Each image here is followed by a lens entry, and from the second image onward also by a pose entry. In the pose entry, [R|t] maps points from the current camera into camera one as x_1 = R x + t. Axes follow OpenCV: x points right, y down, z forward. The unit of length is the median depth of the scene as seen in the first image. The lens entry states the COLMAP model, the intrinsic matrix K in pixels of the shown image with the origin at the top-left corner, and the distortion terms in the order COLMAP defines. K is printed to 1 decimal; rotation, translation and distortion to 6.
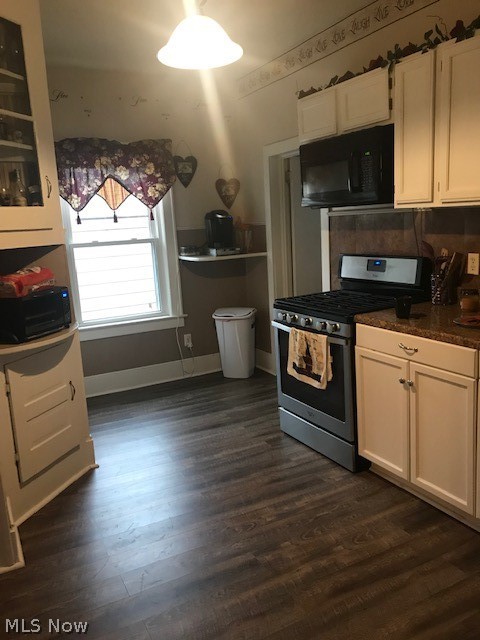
lens RADIAL K [[519.0, 0, 243.2], [0, 519.0, 320.9], [0, 0, 1]] dist [0.011774, -0.018524]
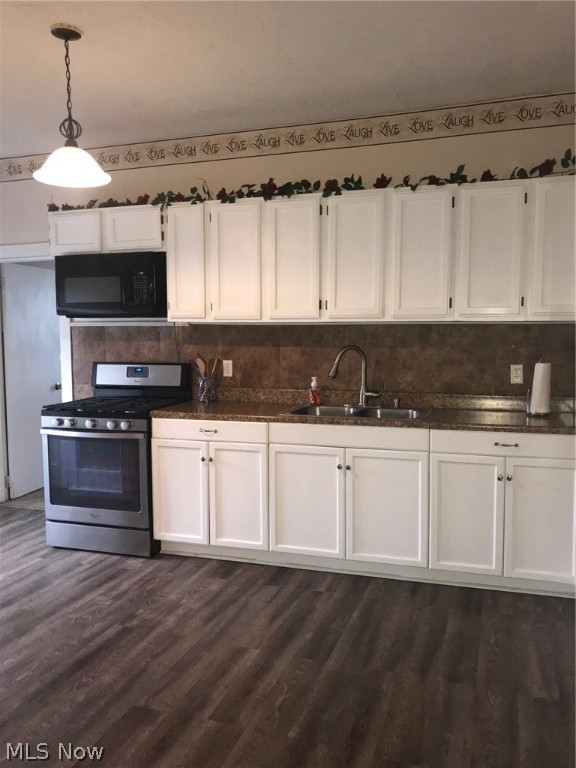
lens RADIAL K [[622.8, 0, 288.2], [0, 622.8, 387.4], [0, 0, 1]] dist [0.011774, -0.018524]
pose [[0.723947, -0.008822, 0.689800, -0.471298], [0.095746, 0.991526, -0.087804, 0.080367], [-0.683179, 0.129611, 0.718656, -0.182164]]
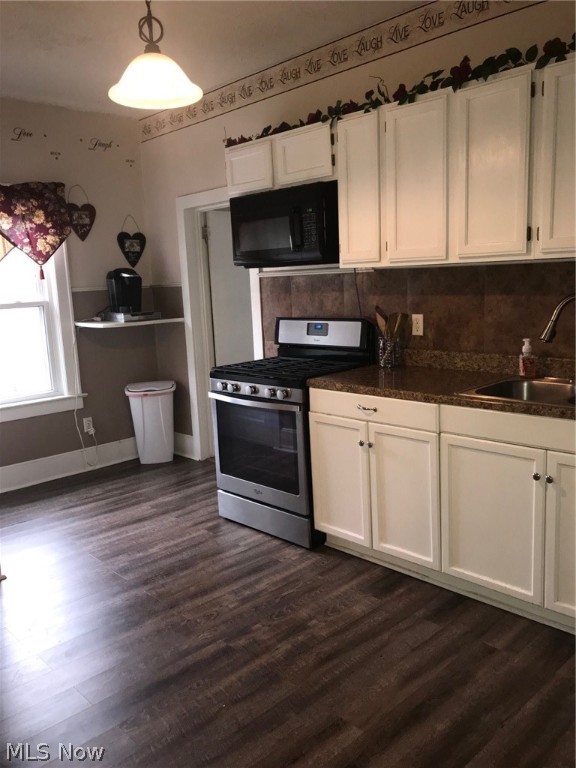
lens RADIAL K [[622.8, 0, 288.6], [0, 622.8, 385.6], [0, 0, 1]] dist [0.011774, -0.018524]
pose [[0.960861, -0.033170, 0.275040, -0.120267], [0.042823, 0.998657, -0.029165, 0.029876], [-0.273703, 0.039802, 0.960990, -0.072553]]
